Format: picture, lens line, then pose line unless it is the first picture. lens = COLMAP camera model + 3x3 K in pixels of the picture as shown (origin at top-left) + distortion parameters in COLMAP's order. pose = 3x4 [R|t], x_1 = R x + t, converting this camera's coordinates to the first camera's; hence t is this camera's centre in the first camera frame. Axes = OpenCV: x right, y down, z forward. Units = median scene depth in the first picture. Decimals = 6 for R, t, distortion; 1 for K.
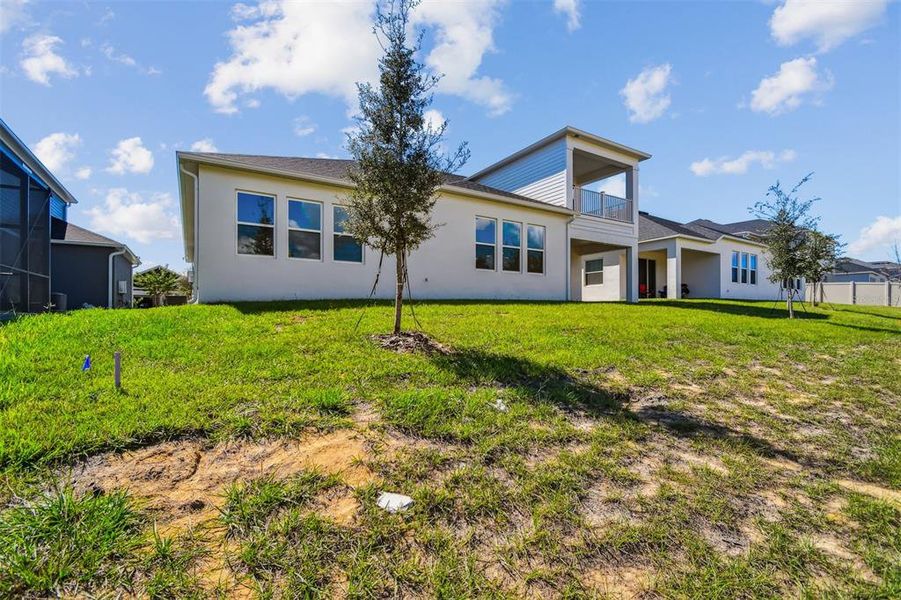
lens RADIAL K [[410.3, 0, 445.9], [0, 410.3, 289.8], [0, 0, 1]] dist [0.020203, -0.026690]
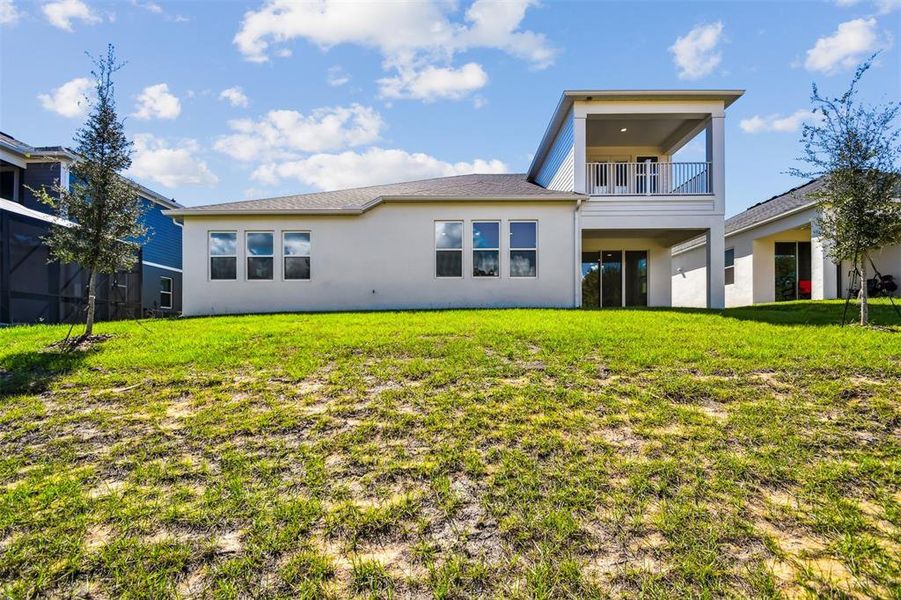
lens RADIAL K [[410.3, 0, 445.9], [0, 410.3, 289.8], [0, 0, 1]] dist [0.020203, -0.026690]
pose [[0.832061, -0.049762, -0.552447, 0.577899], [0.030499, 0.998565, -0.044009, 0.018930], [0.553844, 0.019769, 0.832385, 0.227808]]
